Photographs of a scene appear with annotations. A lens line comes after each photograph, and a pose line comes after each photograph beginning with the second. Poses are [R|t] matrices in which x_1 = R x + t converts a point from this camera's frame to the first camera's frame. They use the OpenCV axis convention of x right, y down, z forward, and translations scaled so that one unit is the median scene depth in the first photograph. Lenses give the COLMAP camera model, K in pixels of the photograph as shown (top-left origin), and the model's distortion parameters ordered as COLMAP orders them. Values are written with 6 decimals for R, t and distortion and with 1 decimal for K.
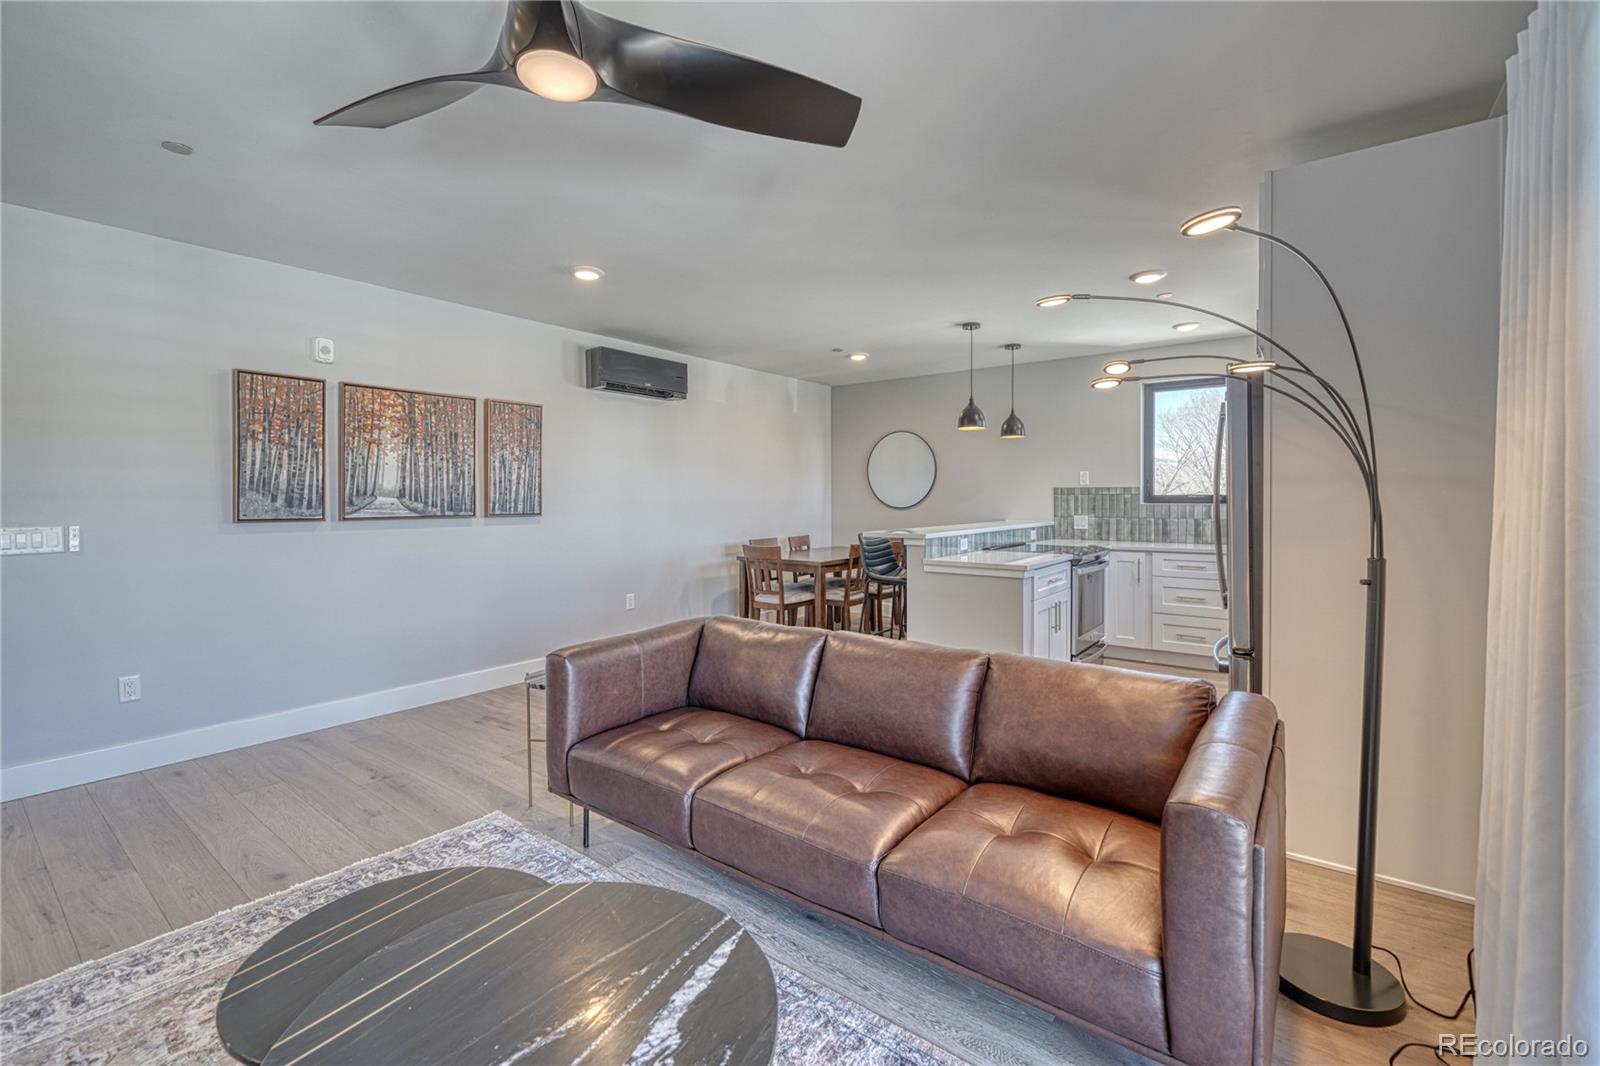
lens RADIAL K [[685.1, 0, 792.9], [0, 685.1, 509.7], [0, 0, 1]] dist [0.004389, -0.000030]
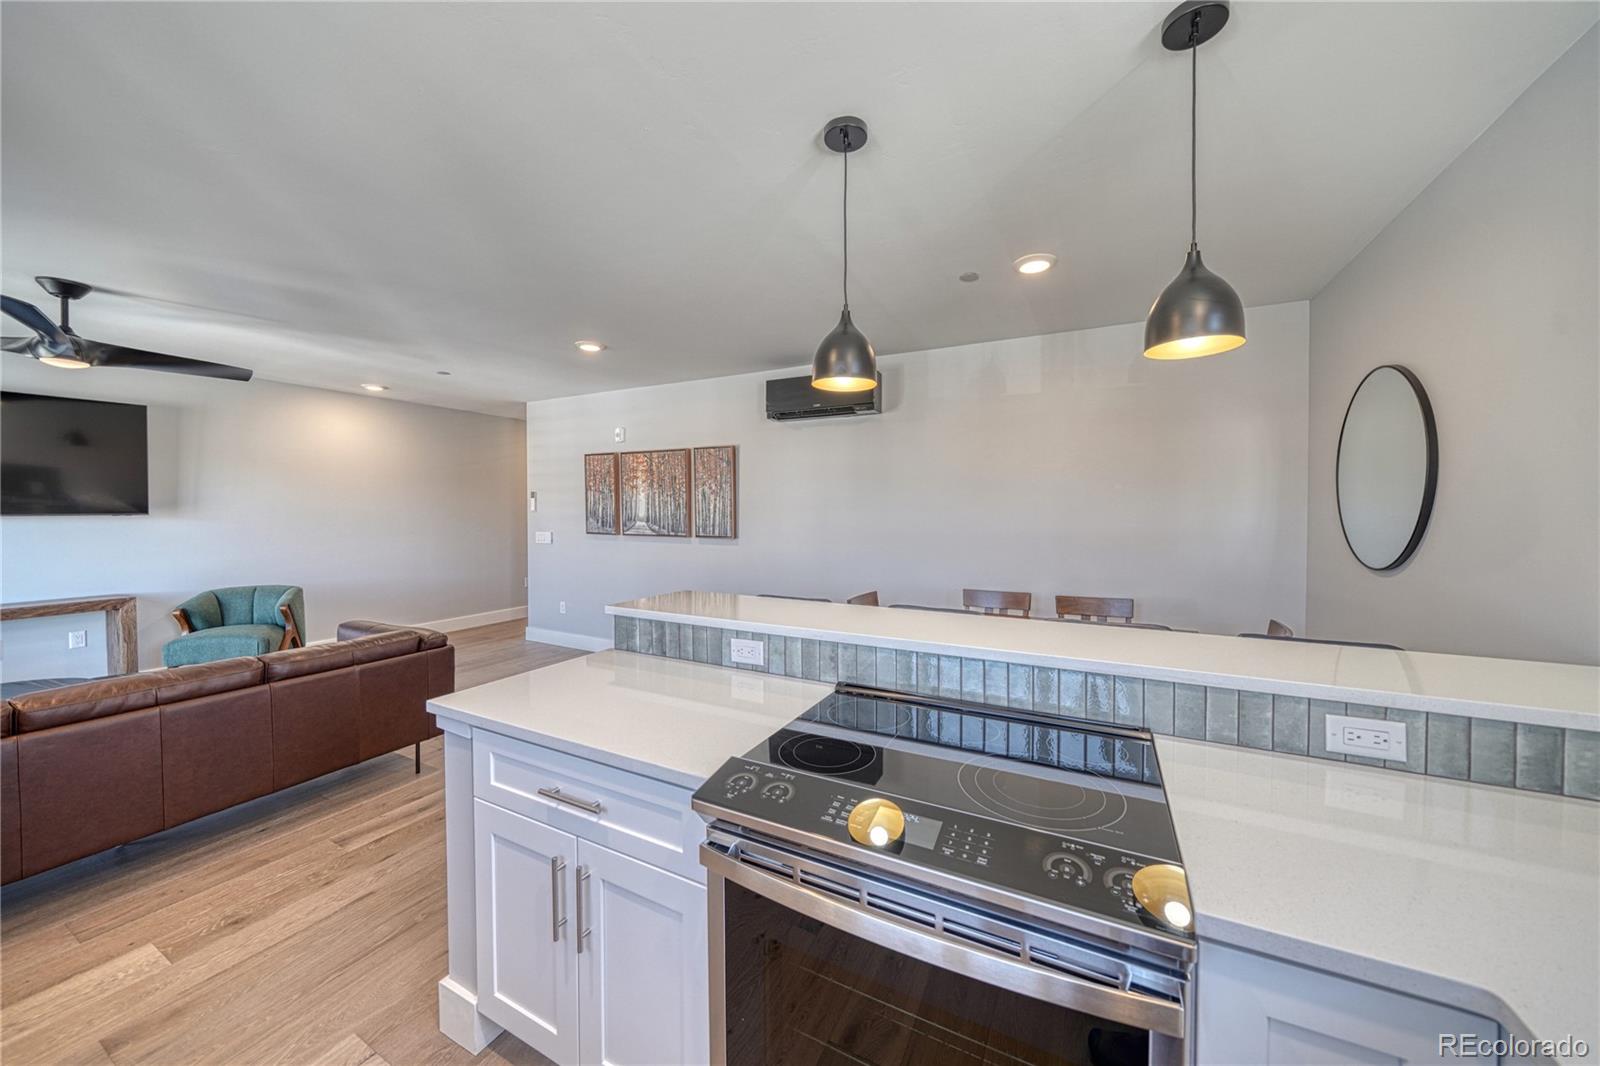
lens RADIAL K [[567.9, 0, 832.3], [0, 567.9, 531.4], [0, 0, 1]] dist [-0.004572, 0.000160]
pose [[0.188199, 0.042158, -0.981226, 0.599419], [-0.020254, 0.999032, 0.039038, -0.043661], [0.981922, 0.012527, 0.188871, 0.934479]]
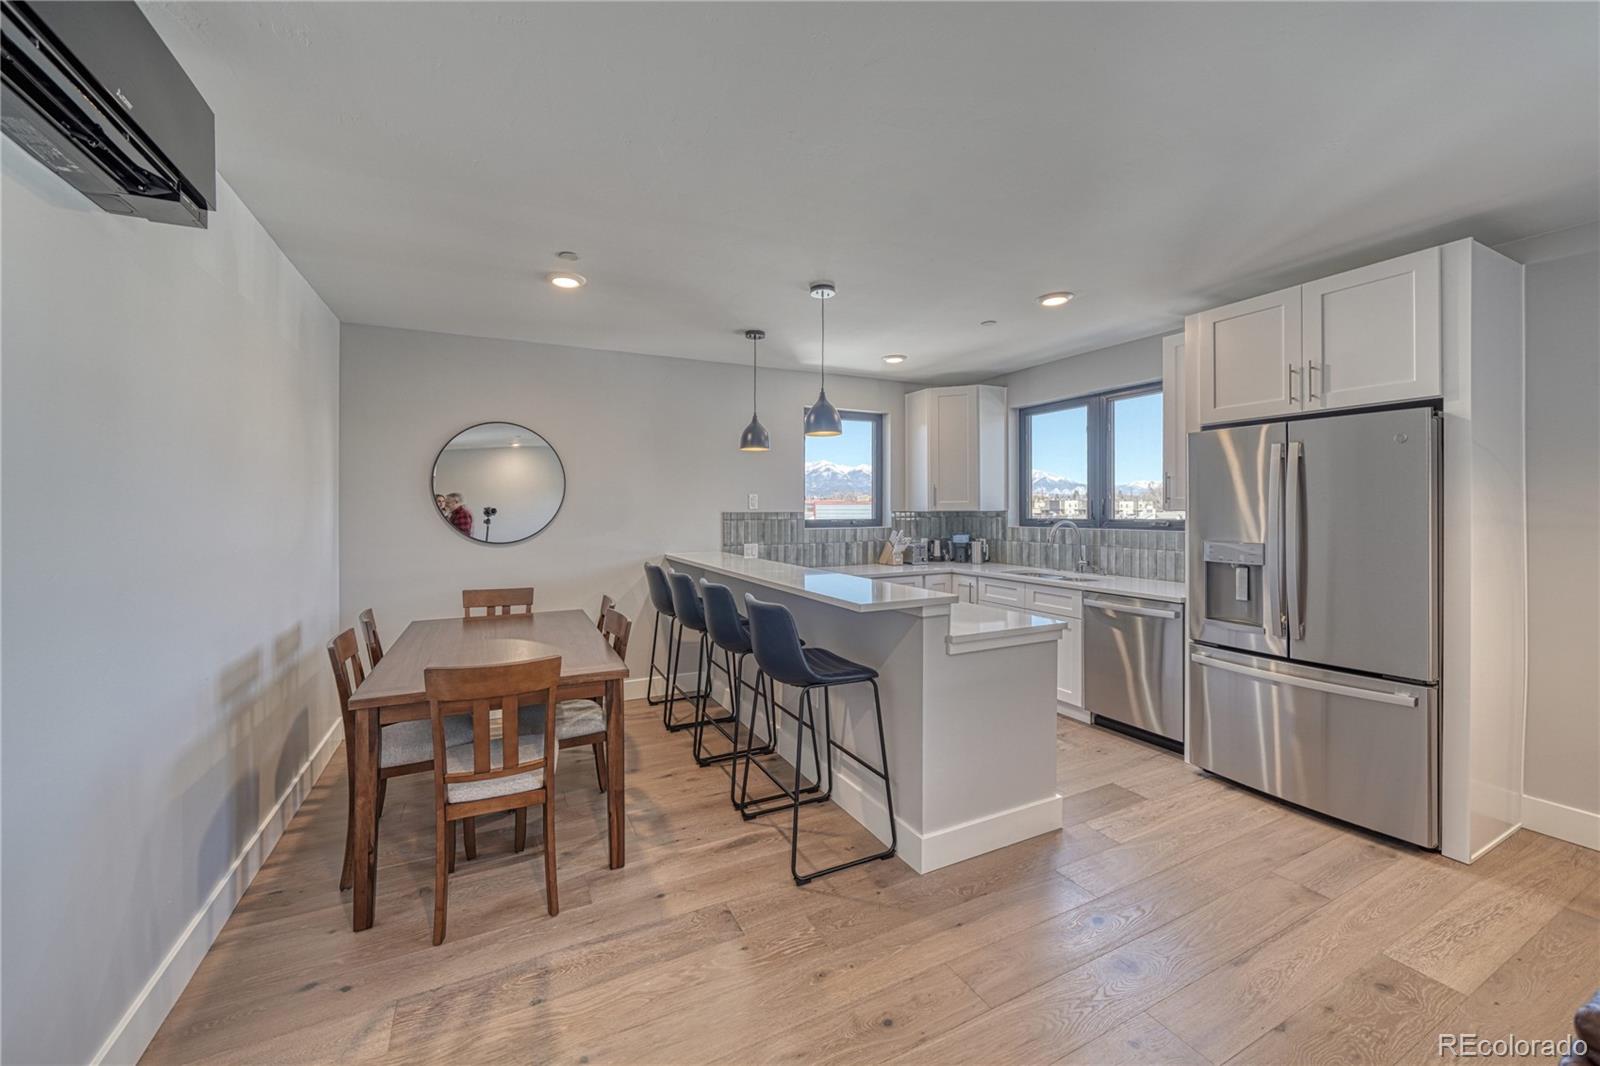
lens RADIAL K [[592.8, 0, 778.8], [0, 592.8, 515.4], [0, 0, 1]] dist [-0.006655, 0.000061]
pose [[0.454258, -0.008368, 0.890831, -0.310832], [0.017443, 0.999848, 0.000497, -0.034650], [-0.890699, 0.015313, 0.454335, 0.766131]]
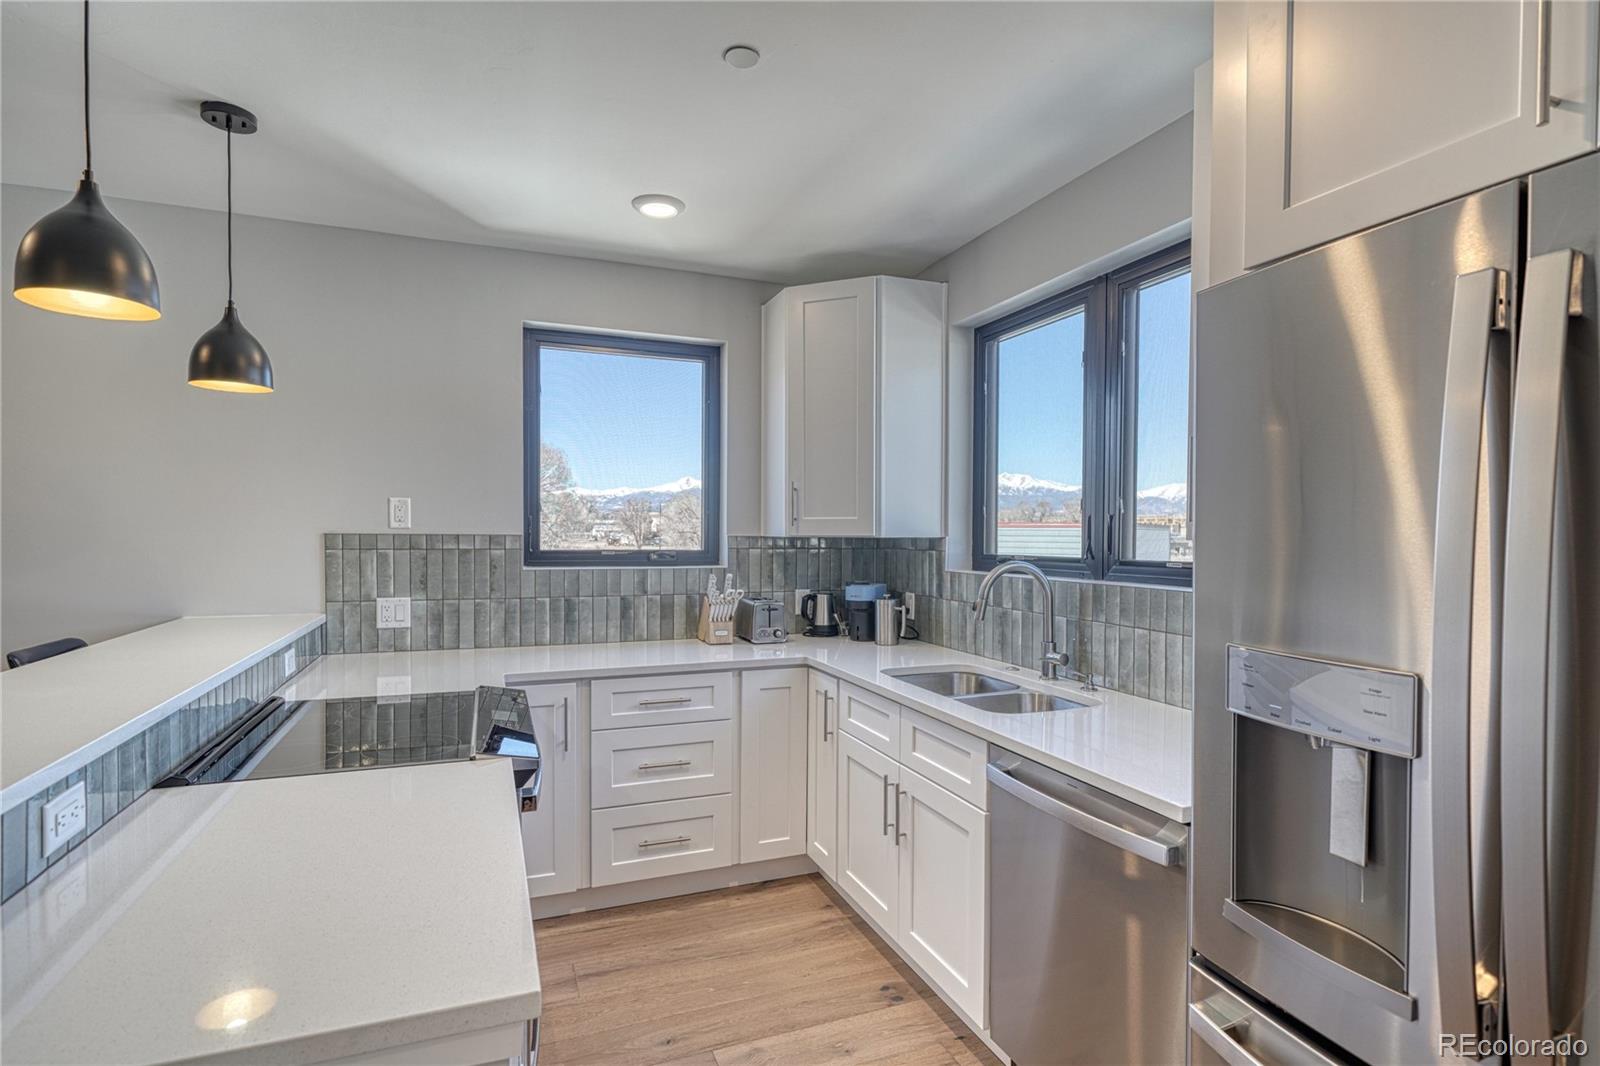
lens RADIAL K [[784.9, 0, 799.0], [0, 784.9, 552.5], [0, 0, 1]] dist [-0.001873, -0.000885]
pose [[0.512492, -0.014703, 0.858566, 0.151170], [0.004319, 0.999885, 0.014544, -0.032966], [-0.858681, -0.003745, 0.512497, 0.644400]]
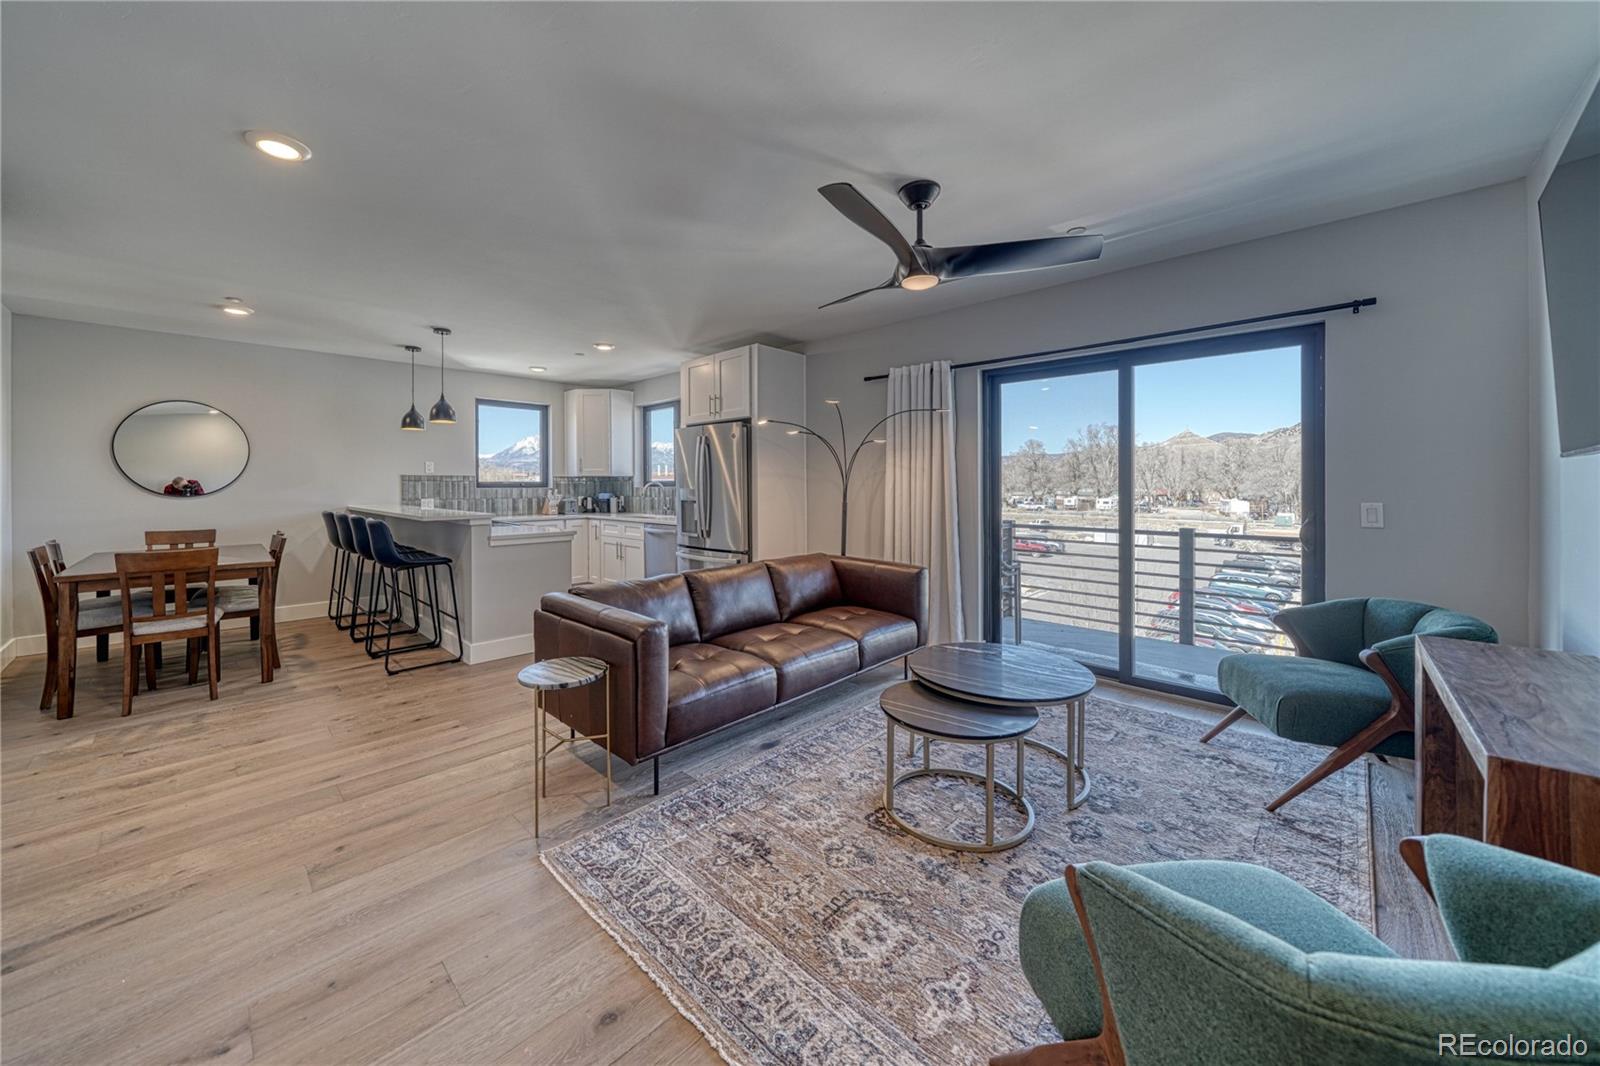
lens RADIAL K [[567.9, 0, 773.1], [0, 567.9, 491.3], [0, 0, 1]] dist [-0.004572, 0.000160]
pose [[0.123950, -0.009504, 0.992243, -0.599928], [0.018634, 0.999800, 0.007248, -0.000770], [-0.992113, 0.017591, 0.124102, 0.350328]]
